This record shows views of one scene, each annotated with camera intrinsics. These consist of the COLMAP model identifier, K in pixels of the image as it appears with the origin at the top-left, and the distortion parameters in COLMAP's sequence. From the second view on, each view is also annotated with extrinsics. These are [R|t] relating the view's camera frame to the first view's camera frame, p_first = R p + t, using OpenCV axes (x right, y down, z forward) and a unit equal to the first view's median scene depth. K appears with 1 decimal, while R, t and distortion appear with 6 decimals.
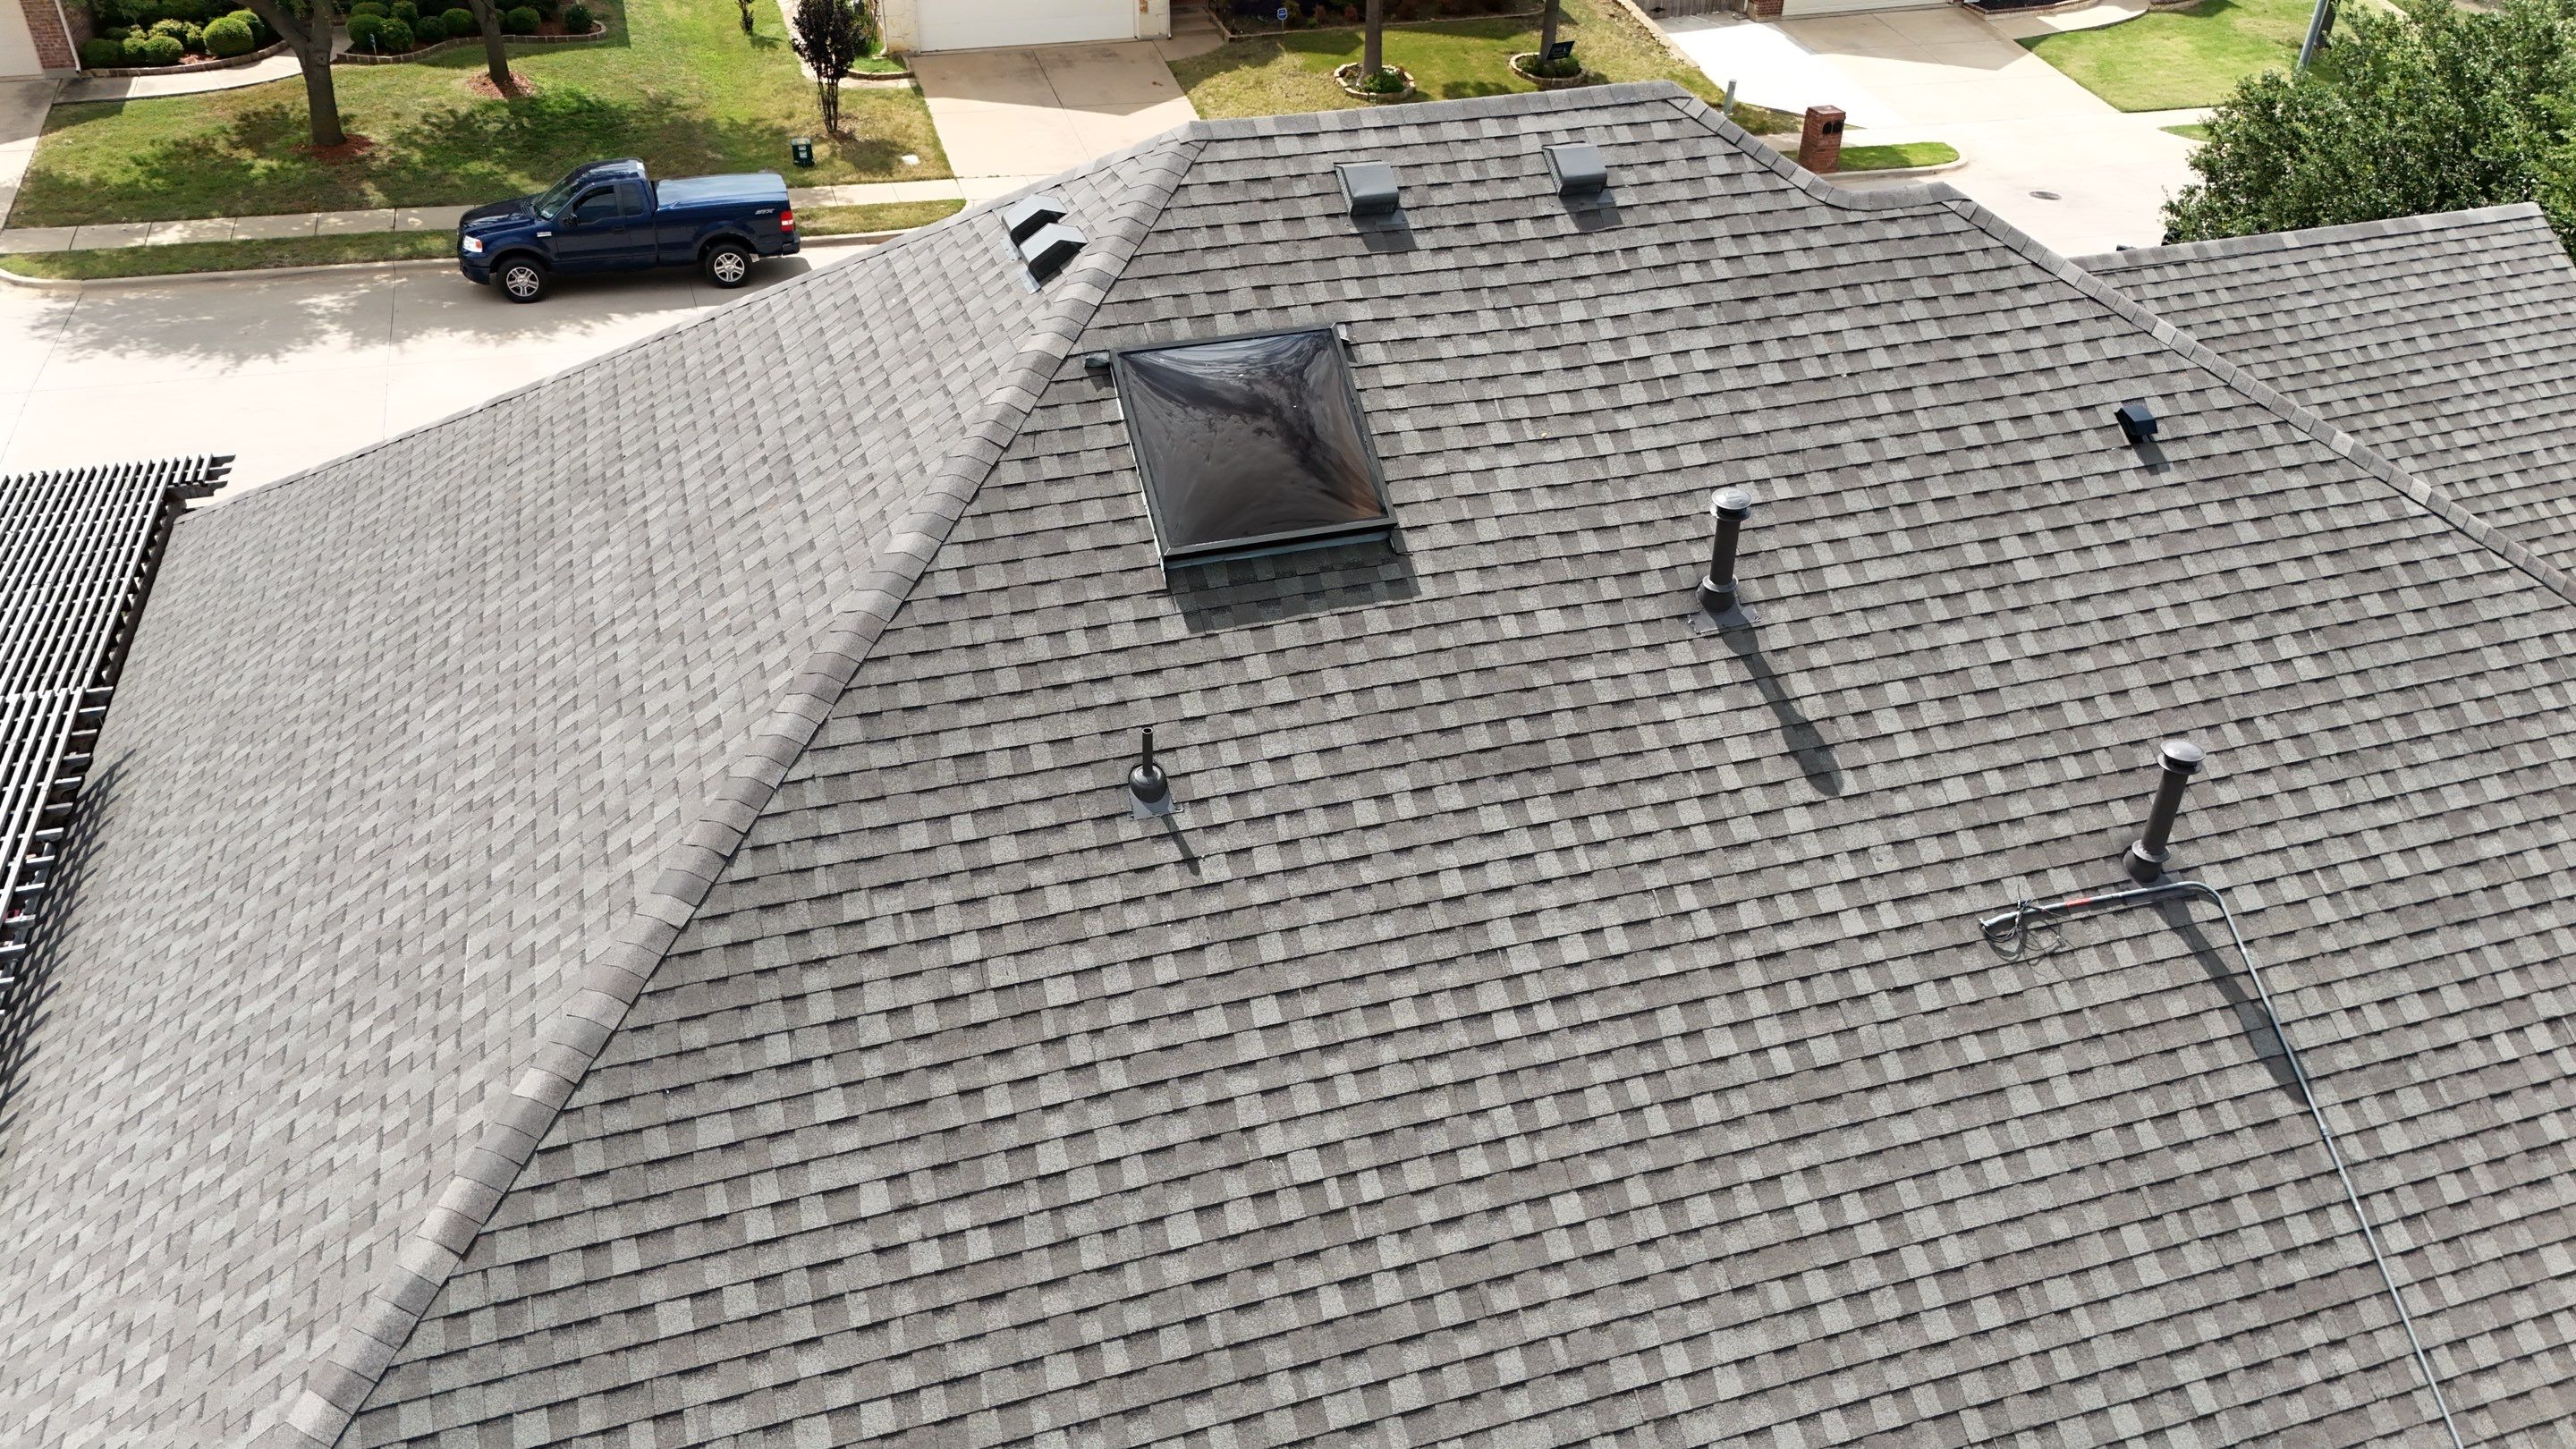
lens RADIAL K [[1867.4, 0, 1272.3], [0, 1867.4, 717.7], [0, 0, 1]] dist [0.087274, -0.086148]
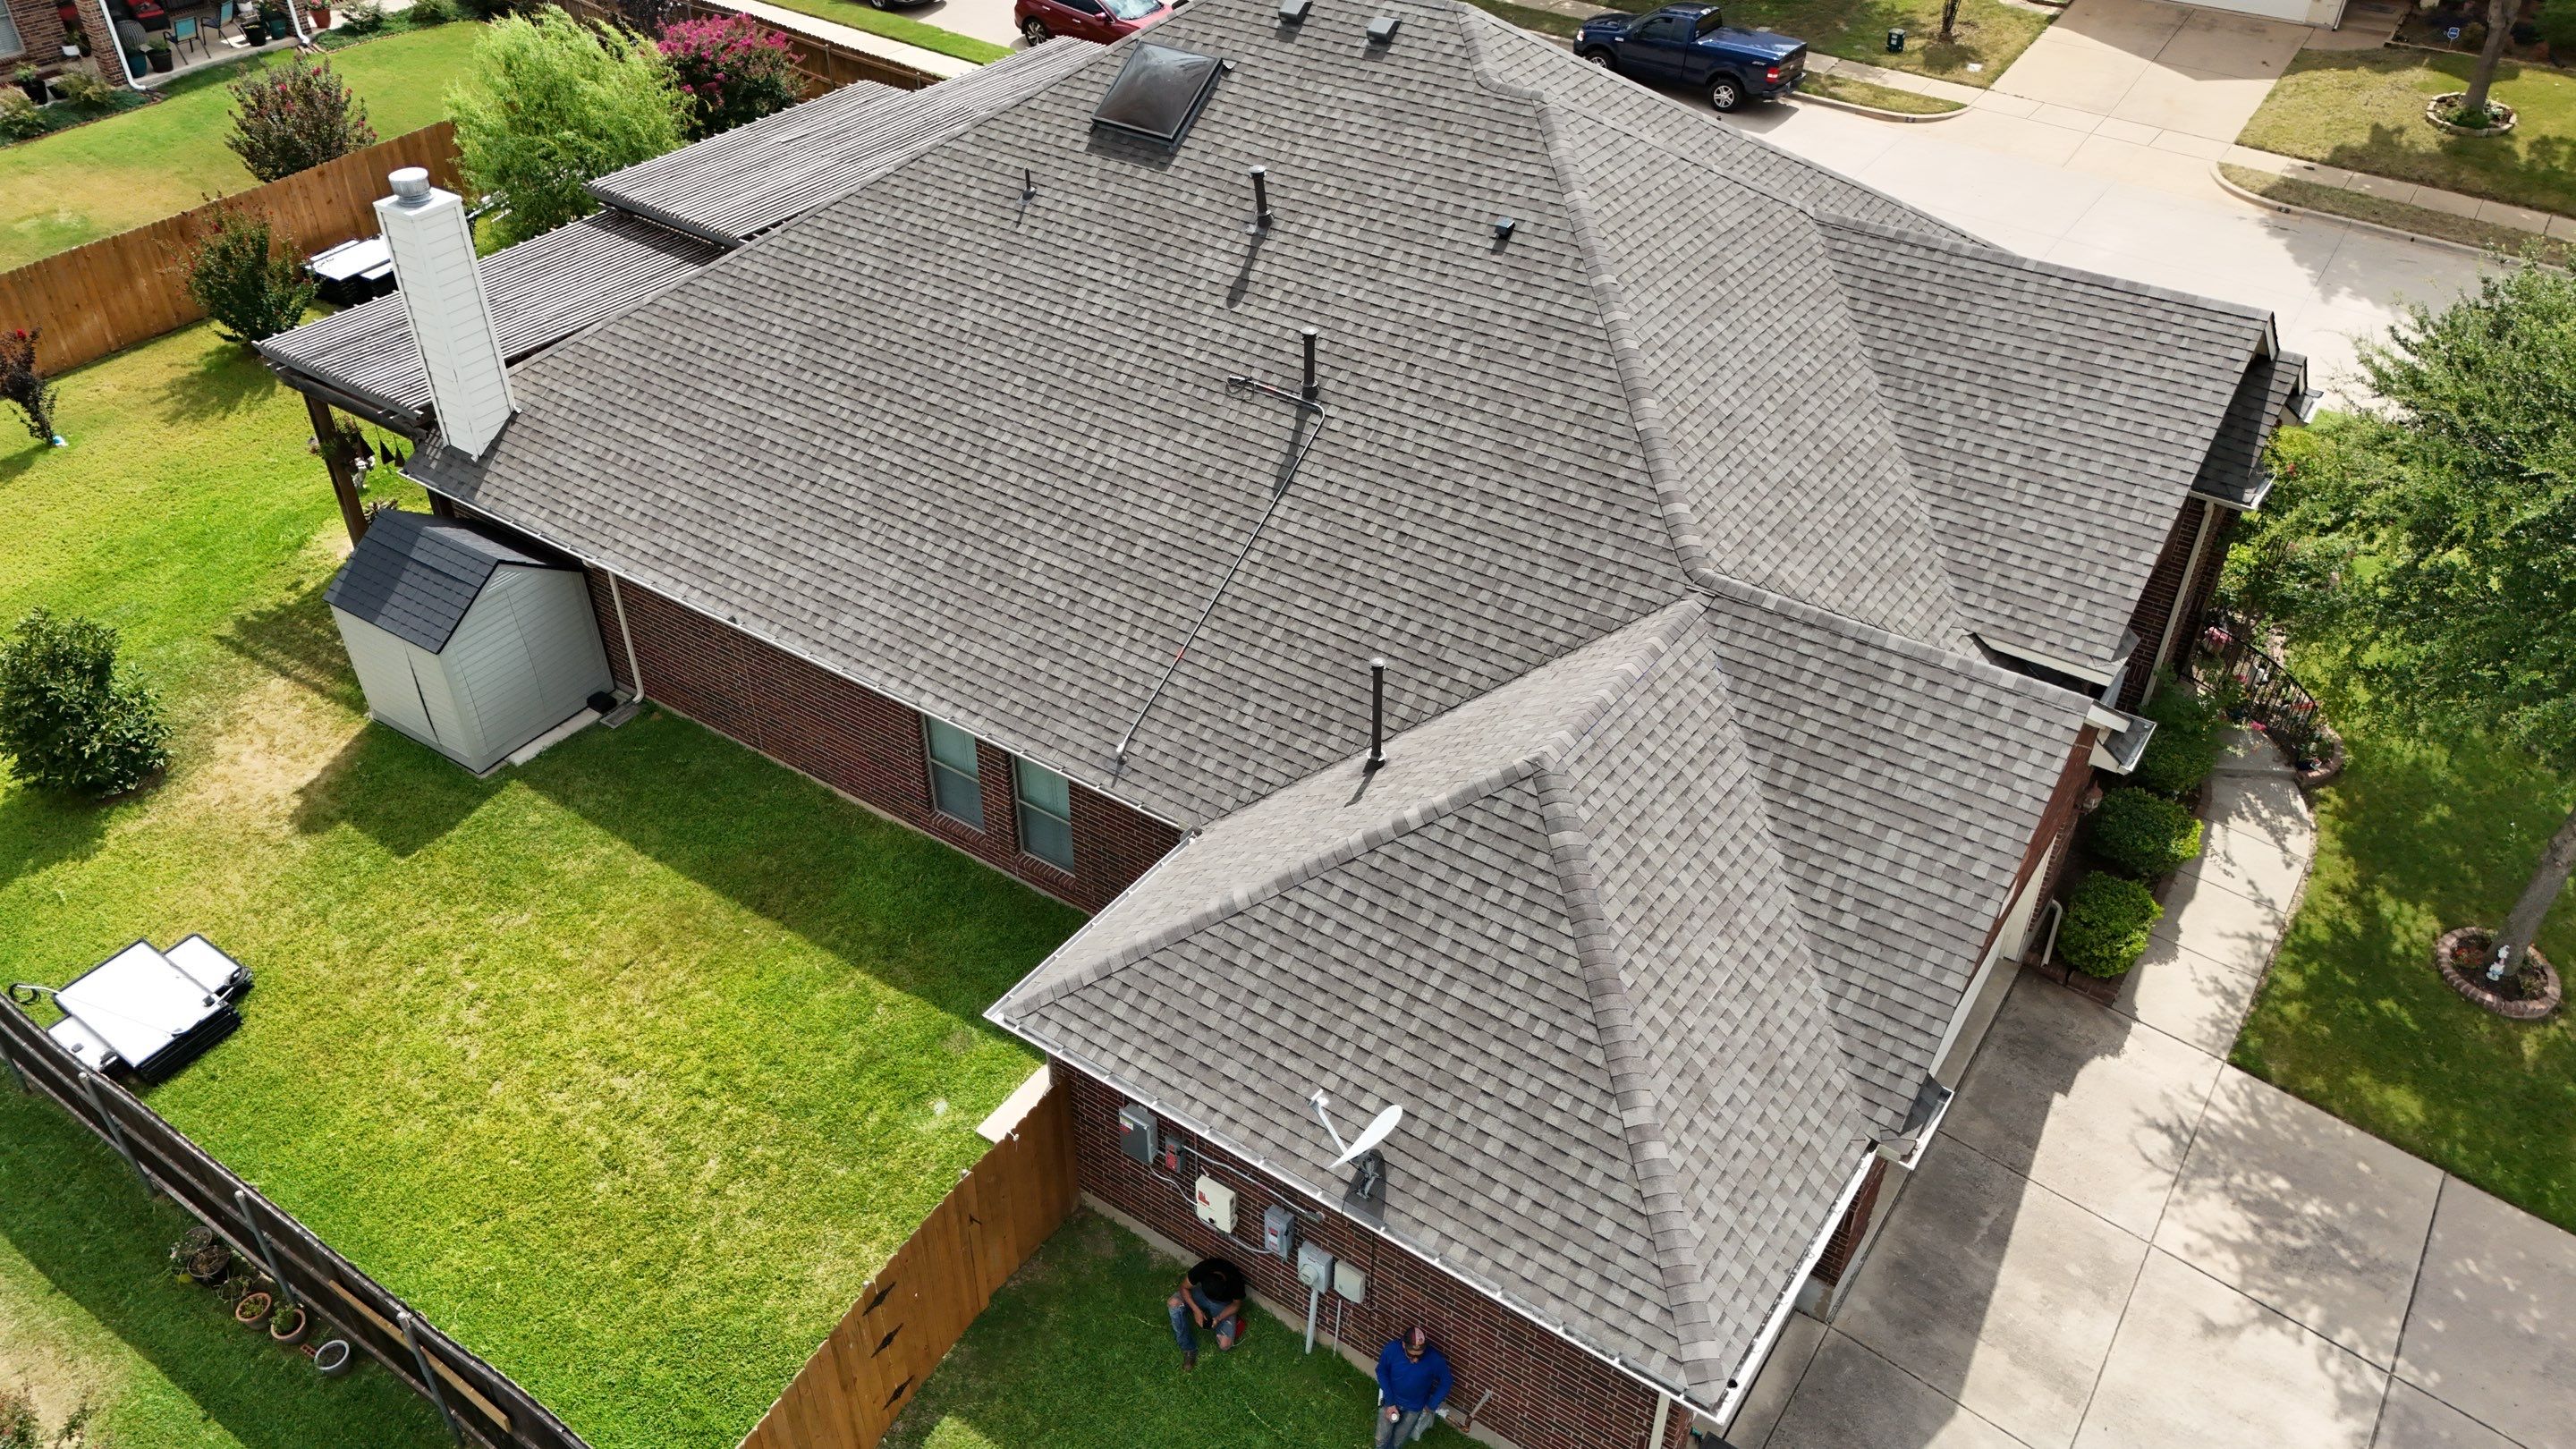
lens RADIAL K [[1867.4, 0, 1272.3], [0, 1867.4, 717.7], [0, 0, 1]] dist [0.087274, -0.086148]
pose [[0.608649, 0.468564, -0.640308, 2.051155], [-0.430654, 0.872878, 0.229393, -0.069841], [0.666396, 0.136131, 0.733065, -0.549180]]
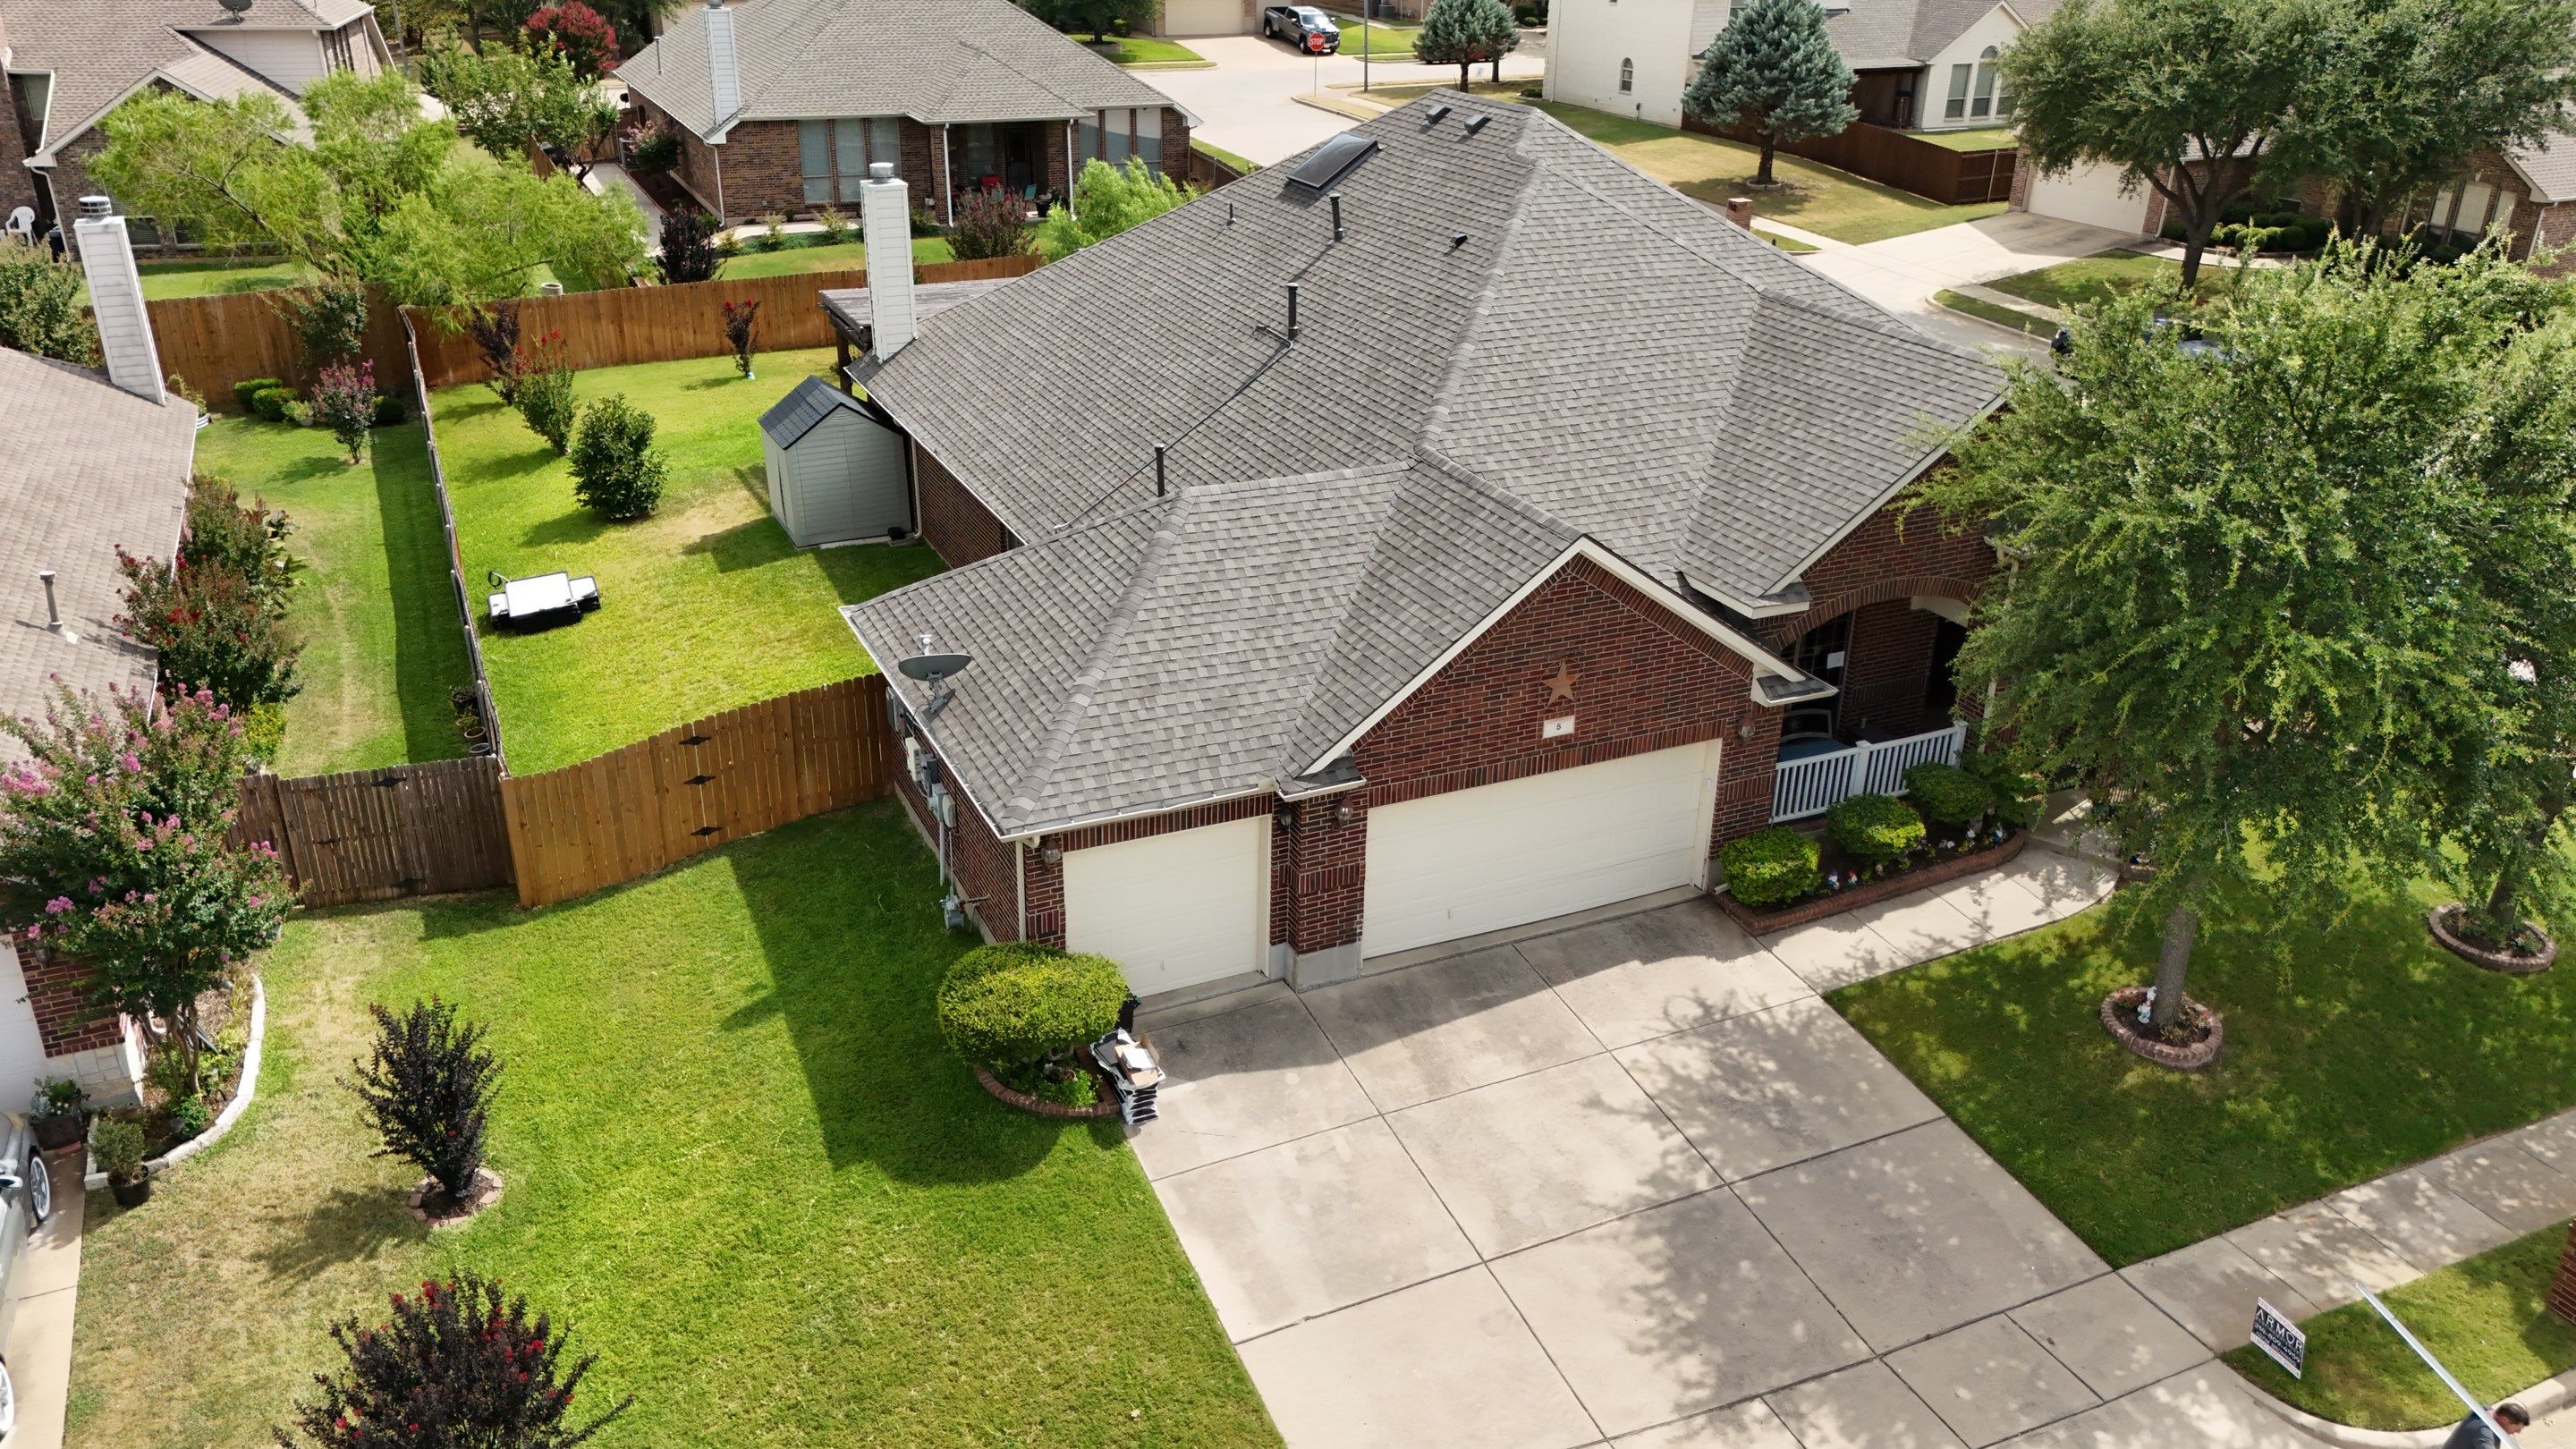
lens RADIAL K [[1867.4, 0, 1272.3], [0, 1867.4, 717.7], [0, 0, 1]] dist [0.087274, -0.086148]
pose [[0.124829, 0.407031, -0.904844, 3.405575], [-0.553489, 0.785454, 0.276968, -0.243785], [0.823448, 0.466248, 0.323335, 0.335094]]
